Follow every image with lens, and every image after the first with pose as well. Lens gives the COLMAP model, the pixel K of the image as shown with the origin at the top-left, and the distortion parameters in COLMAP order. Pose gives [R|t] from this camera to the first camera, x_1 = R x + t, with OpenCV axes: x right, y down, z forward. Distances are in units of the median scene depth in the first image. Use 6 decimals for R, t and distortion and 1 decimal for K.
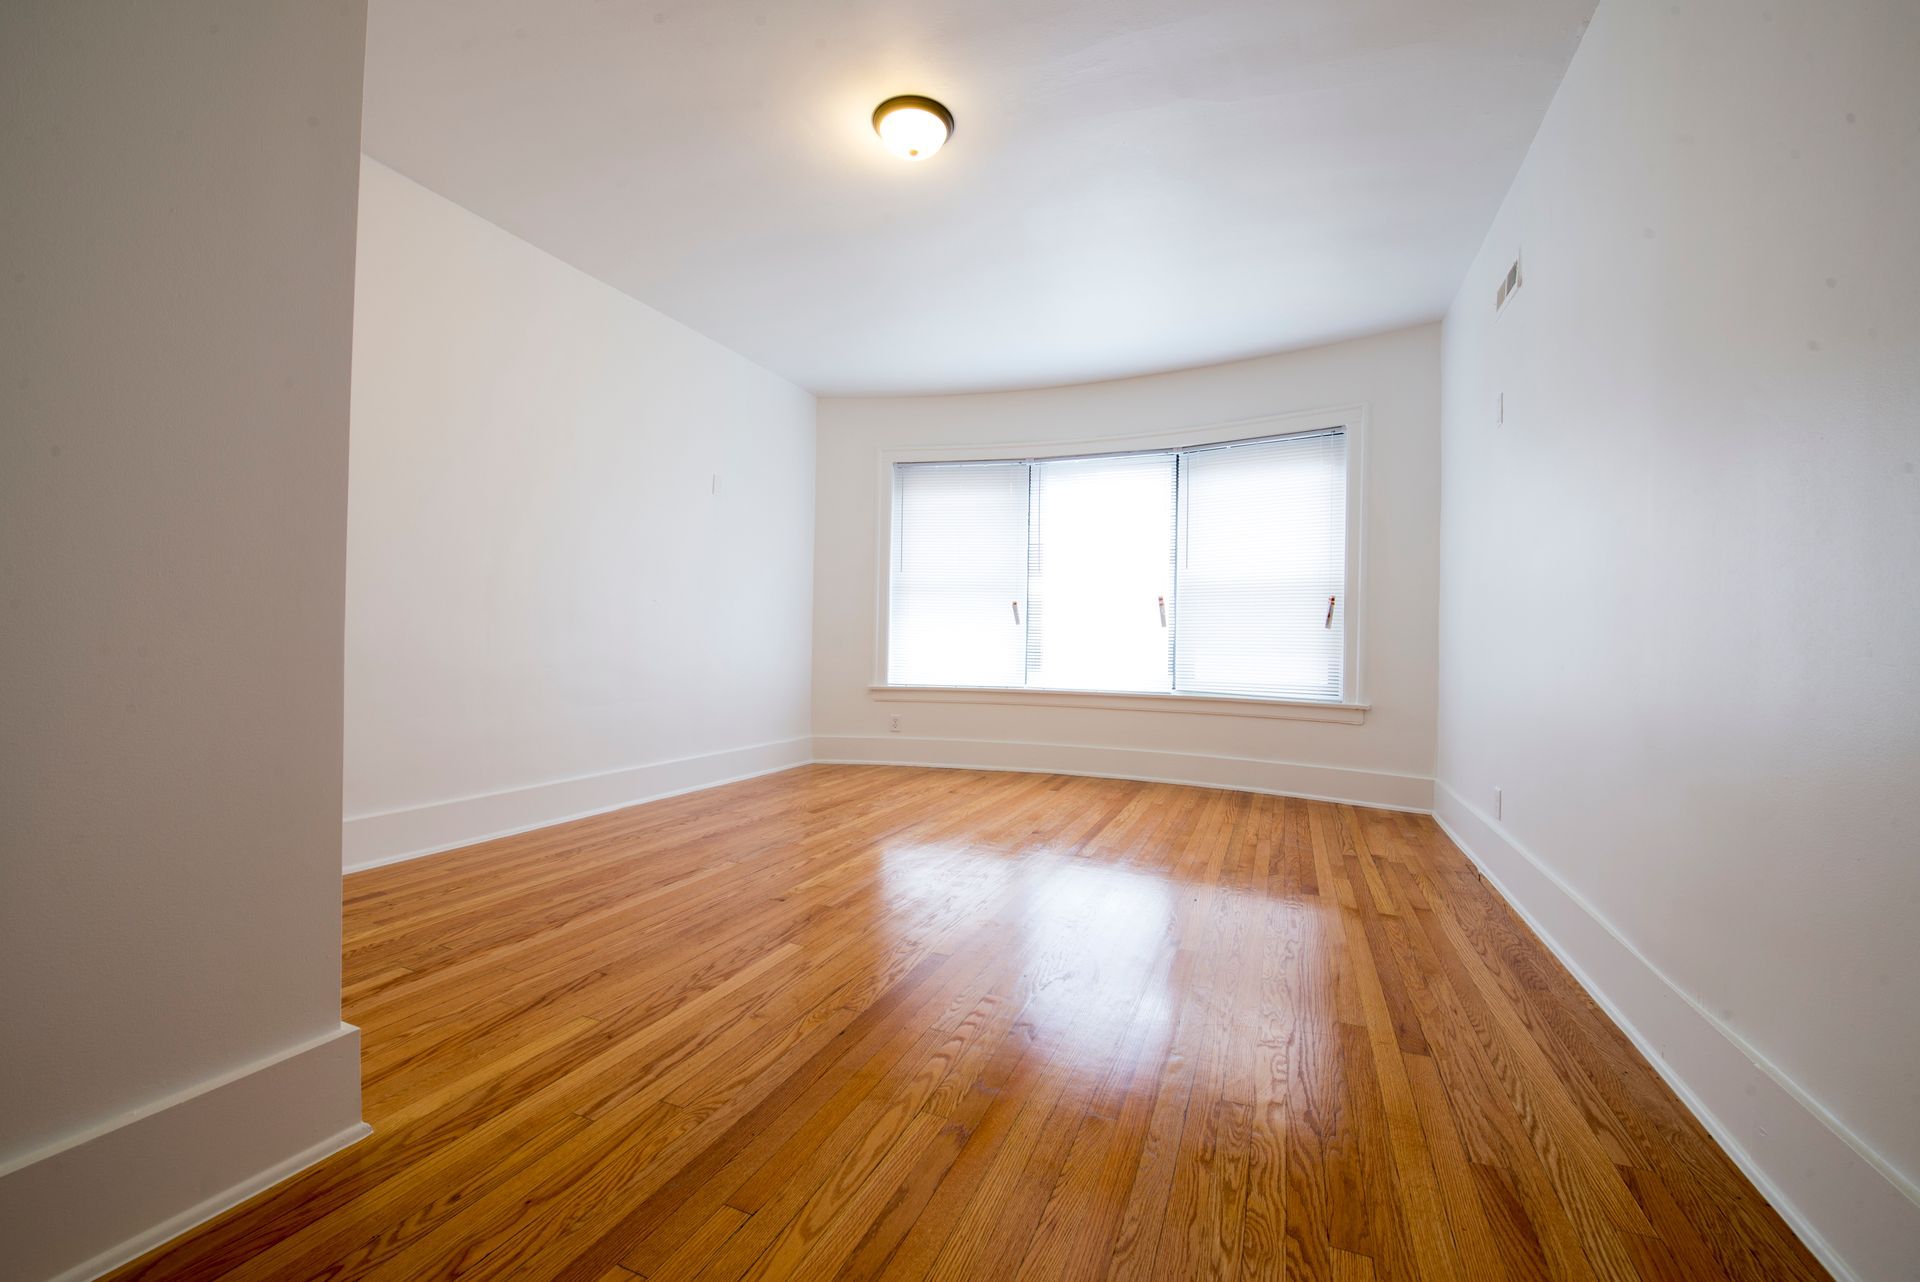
lens RADIAL K [[766.5, 0, 955.3], [0, 766.5, 642.5], [0, 0, 1]] dist [-0.014339, -0.002858]
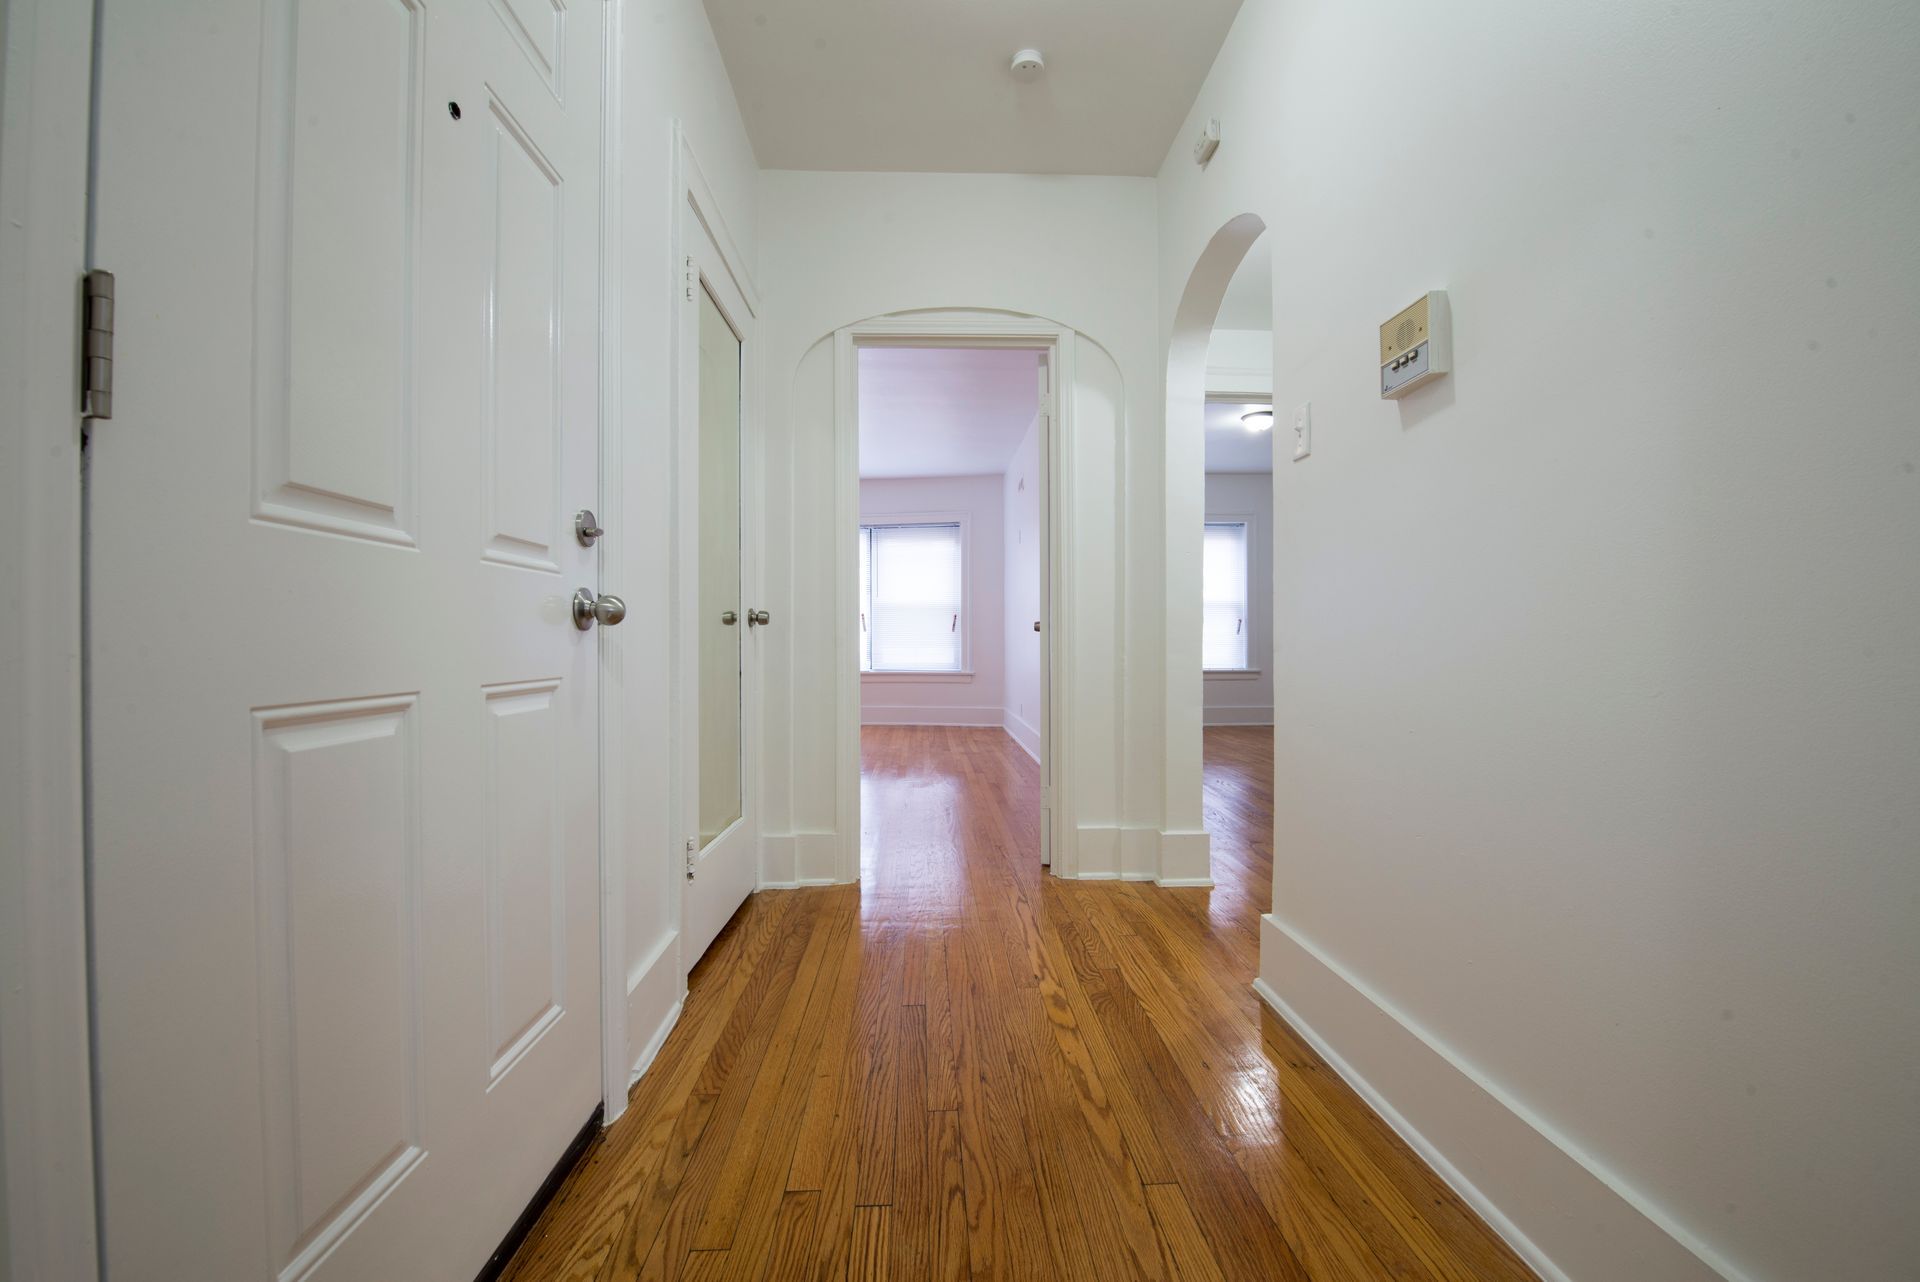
lens RADIAL K [[766.5, 0, 955.3], [0, 766.5, 642.5], [0, 0, 1]] dist [-0.014339, -0.002858]
pose [[0.902379, -0.021787, 0.430393, -0.313407], [0.019822, 0.999763, 0.009050, -0.010227], [-0.430488, 0.000365, 0.902596, -0.692056]]
